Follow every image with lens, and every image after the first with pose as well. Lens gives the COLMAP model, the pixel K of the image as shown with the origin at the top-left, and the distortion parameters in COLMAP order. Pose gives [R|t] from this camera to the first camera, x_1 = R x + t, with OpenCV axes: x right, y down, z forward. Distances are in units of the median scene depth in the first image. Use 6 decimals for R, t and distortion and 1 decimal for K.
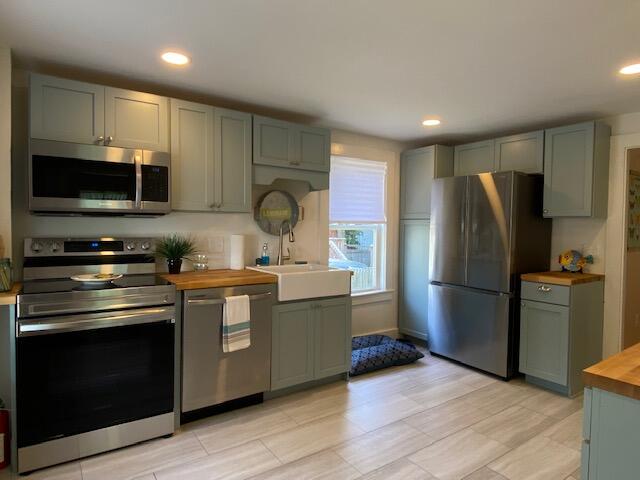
lens RADIAL K [[380.8, 0, 320.0], [0, 380.8, 240.0], [0, 0, 1]] dist [0.002692, -0.002076]
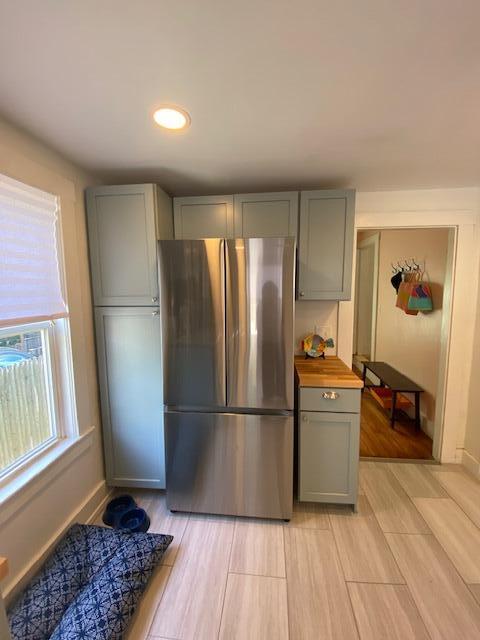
lens RADIAL K [[260.3, 0, 240.0], [0, 260.3, 320.0], [0, 0, 1]] dist [0.009137, -0.015275]
pose [[0.663276, -0.097207, 0.742035, 0.077721], [0.049185, 0.995047, 0.086388, -0.072588], [-0.746757, -0.020802, 0.664772, 0.718581]]
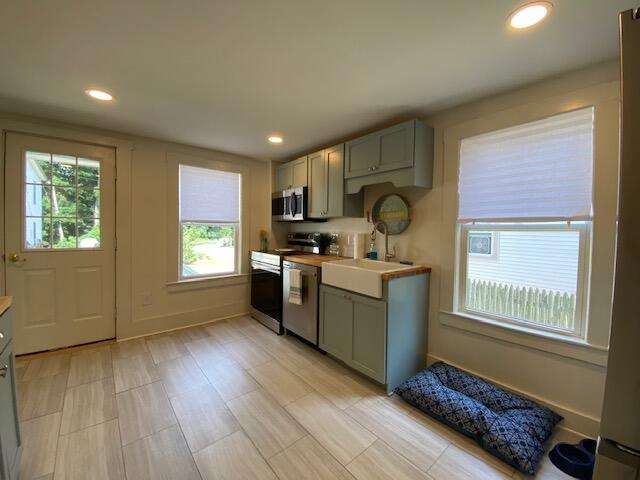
lens RADIAL K [[260.3, 0, 320.0], [0, 260.3, 240.0], [0, 0, 1]] dist [0.009137, -0.015275]
pose [[0.086592, 0.032525, -0.995713, 0.625663], [-0.046776, 0.998497, 0.028548, -0.009232], [0.995145, 0.044104, 0.087983, 0.724362]]
